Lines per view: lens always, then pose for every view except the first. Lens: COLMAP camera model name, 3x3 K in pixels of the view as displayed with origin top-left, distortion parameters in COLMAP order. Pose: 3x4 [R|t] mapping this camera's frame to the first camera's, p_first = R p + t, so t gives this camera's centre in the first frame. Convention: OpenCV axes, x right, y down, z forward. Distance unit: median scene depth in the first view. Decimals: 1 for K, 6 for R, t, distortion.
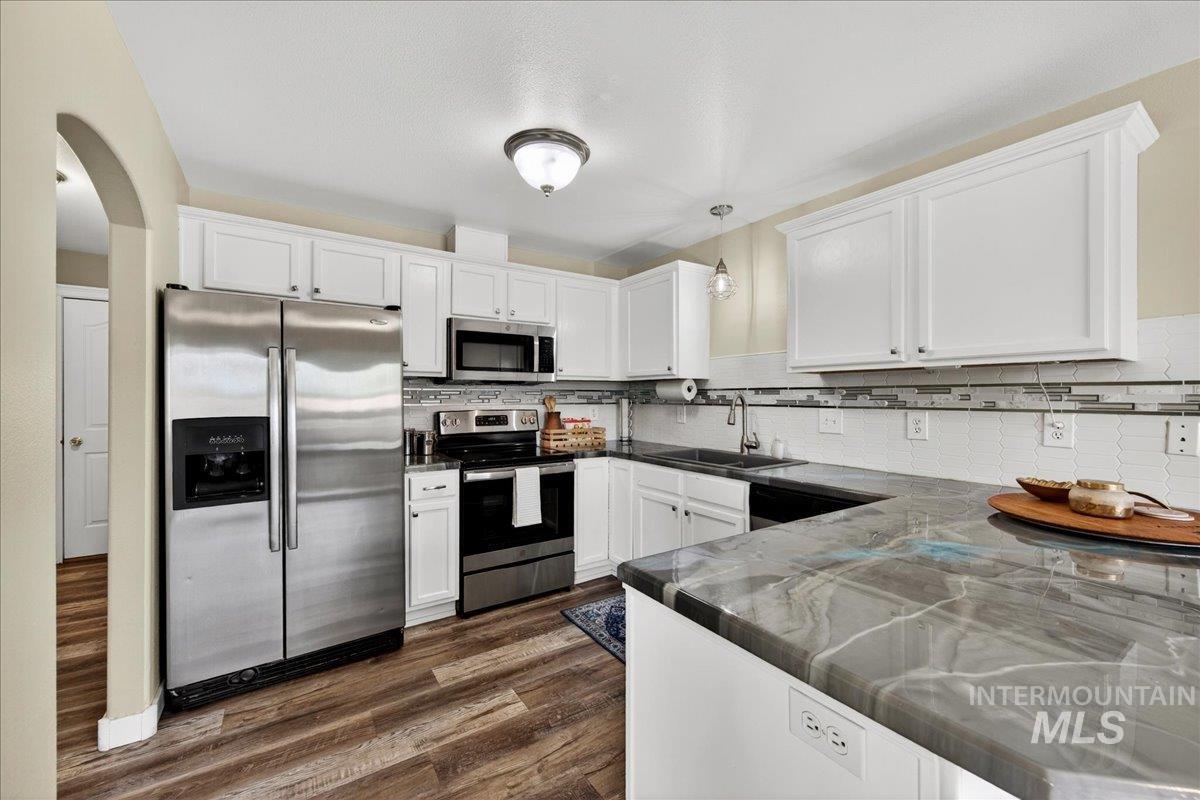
lens RADIAL K [[470.8, 0, 601.5], [0, 470.8, 399.5], [0, 0, 1]] dist [0.007426, -0.001266]
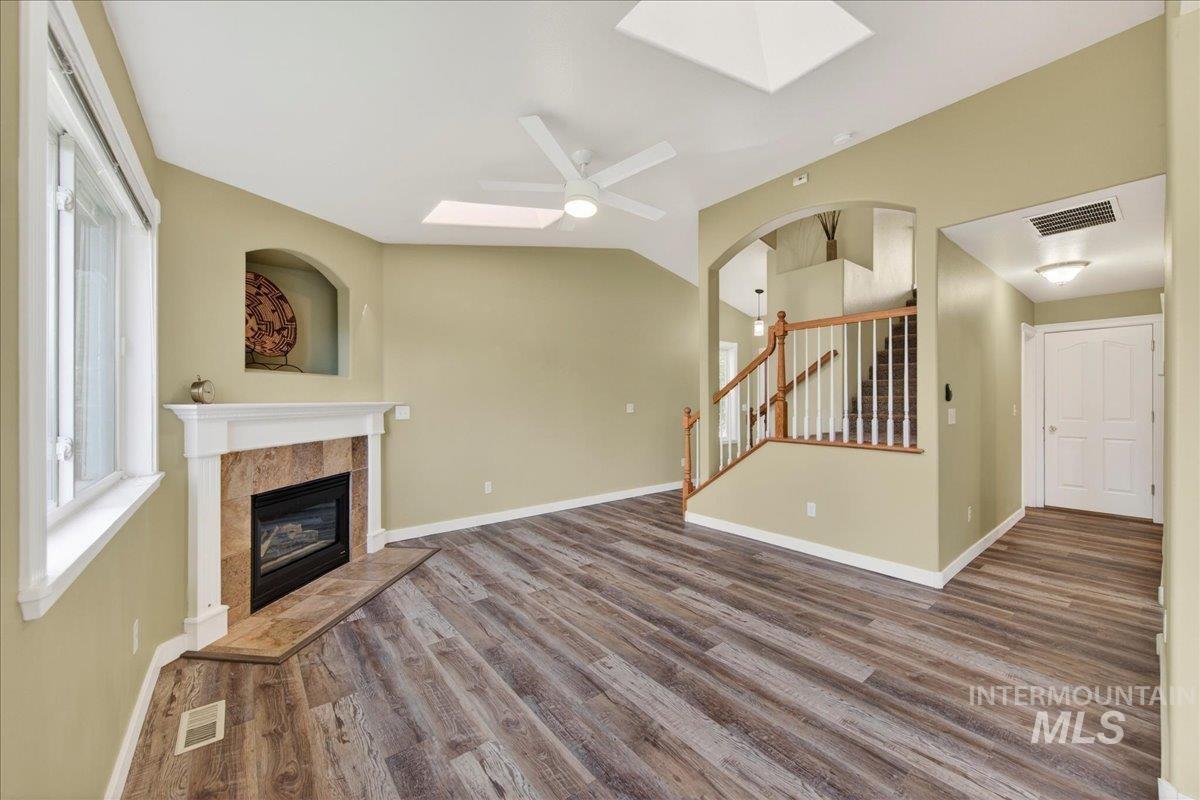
lens RADIAL K [[448.6, 0, 604.3], [0, 448.6, 402.7], [0, 0, 1]] dist [0.003618, -0.001172]
pose [[0.090524, 0.004107, -0.995886, 0.227450], [-0.004016, 0.999985, 0.003759, 0.009191], [0.995886, 0.003659, 0.090539, -0.696872]]
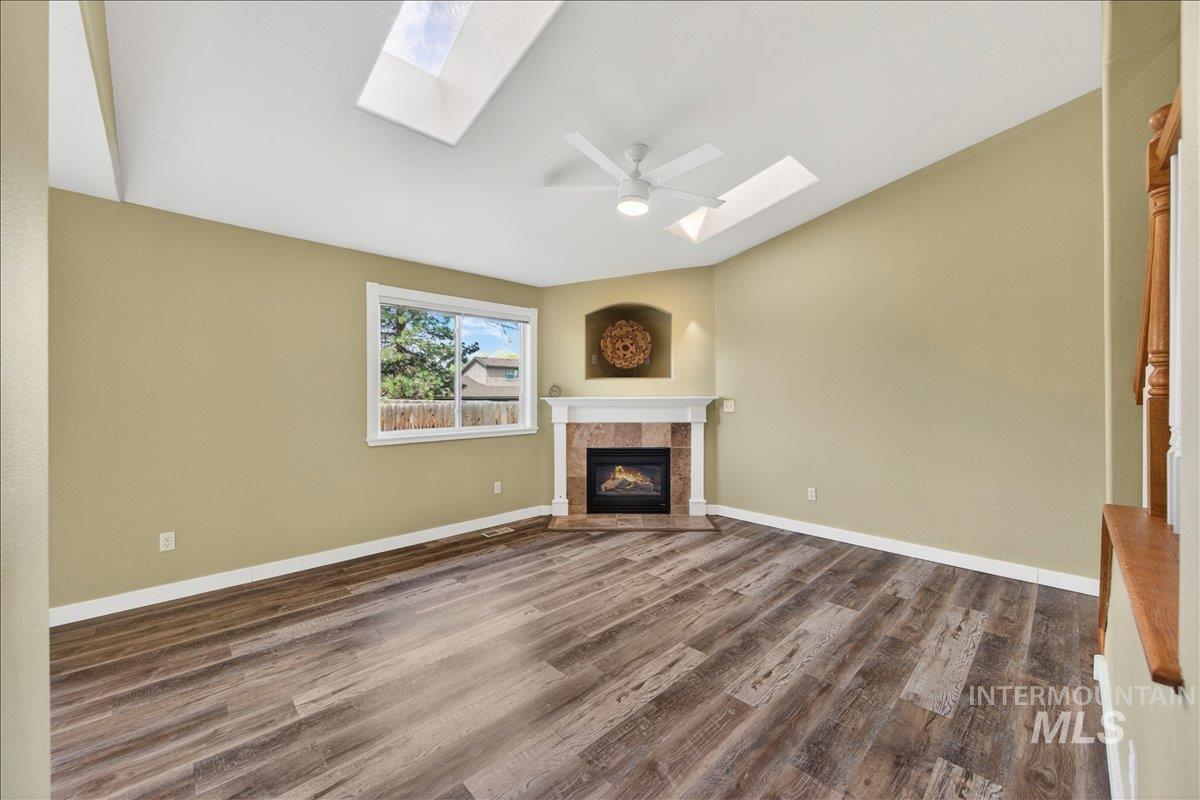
lens RADIAL K [[448.6, 0, 596.0], [0, 448.6, 395.8], [0, 0, 1]] dist [0.003618, -0.001172]
pose [[-0.985205, 0.001352, -0.171373, -0.514748], [0.000950, 0.999997, 0.002427, 0.009624], [0.171375, 0.002229, -0.985203, 0.321333]]
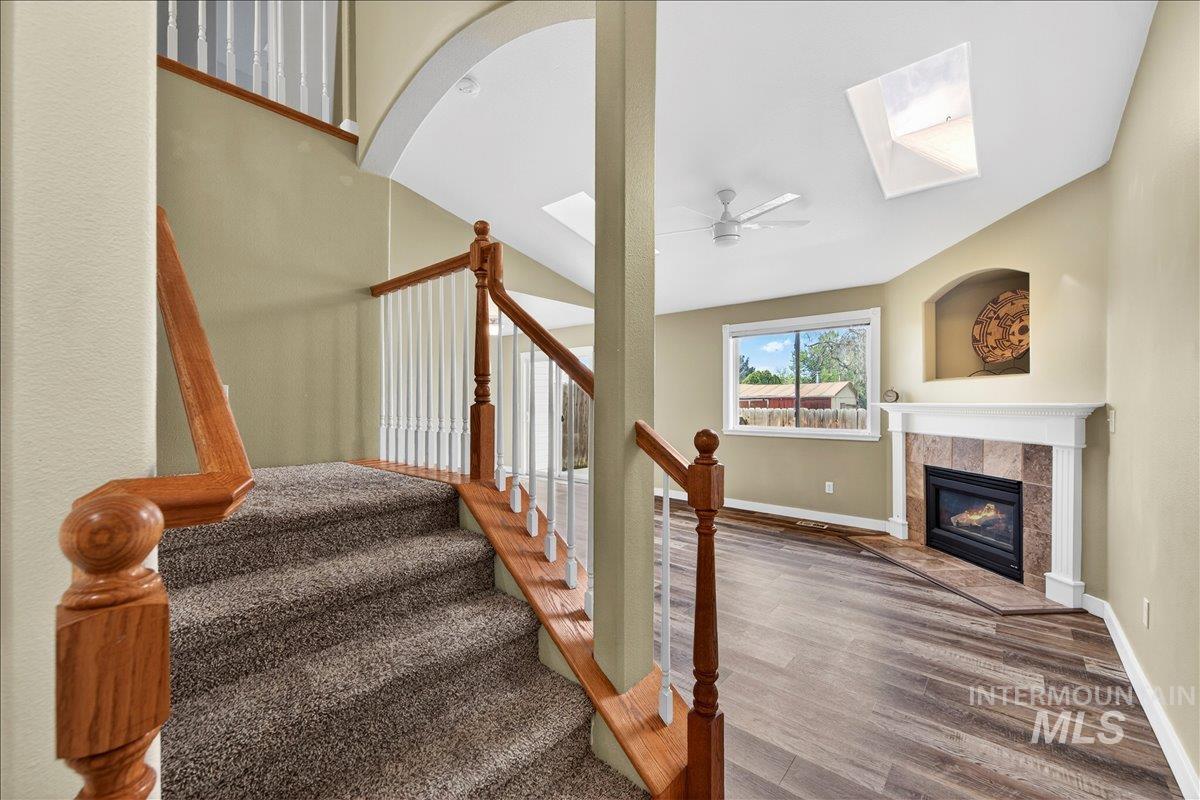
lens RADIAL K [[471.8, 0, 595.5], [0, 471.8, 399.5], [0, 0, 1]] dist [0.006251, -0.002163]
pose [[-0.273415, 0.000338, 0.961896, -1.895846], [0.006136, 0.999980, 0.001393, -0.000839], [-0.961877, 0.006283, -0.273411, 0.028183]]
